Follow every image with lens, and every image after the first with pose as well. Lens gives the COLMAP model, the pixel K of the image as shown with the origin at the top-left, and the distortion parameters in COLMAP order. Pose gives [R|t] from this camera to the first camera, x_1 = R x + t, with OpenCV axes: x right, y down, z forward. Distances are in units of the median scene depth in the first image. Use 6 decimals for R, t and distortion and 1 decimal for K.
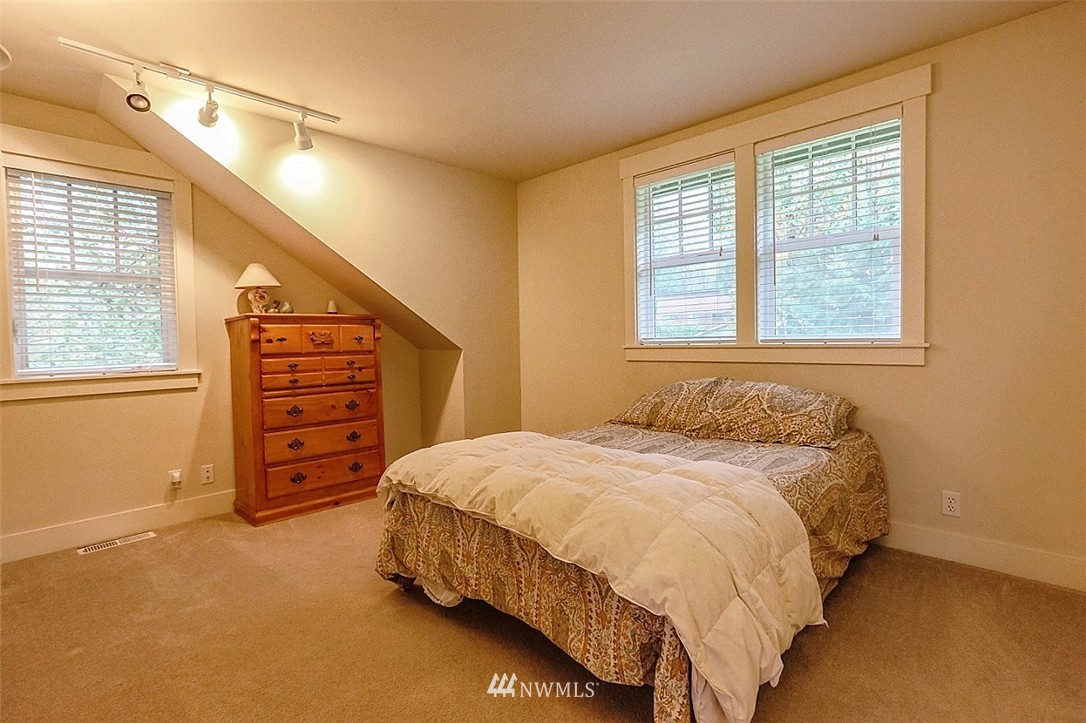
lens RADIAL K [[532.2, 0, 541.7], [0, 532.2, 353.1], [0, 0, 1]] dist [-0.030905, 0.020655]
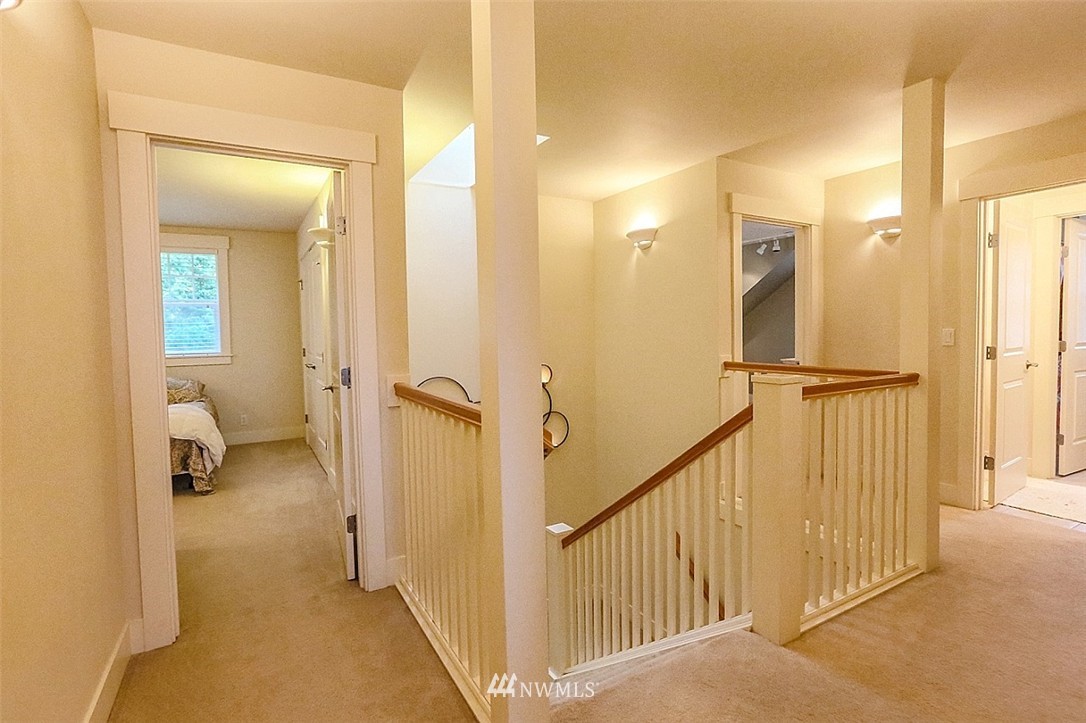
lens RADIAL K [[532.2, 0, 541.7], [0, 532.2, 353.1], [0, 0, 1]] dist [-0.030905, 0.020655]
pose [[0.295452, -0.027608, 0.954959, -1.110218], [0.036017, 0.999194, 0.017744, -0.016264], [-0.954679, 0.029152, 0.296208, -1.020198]]
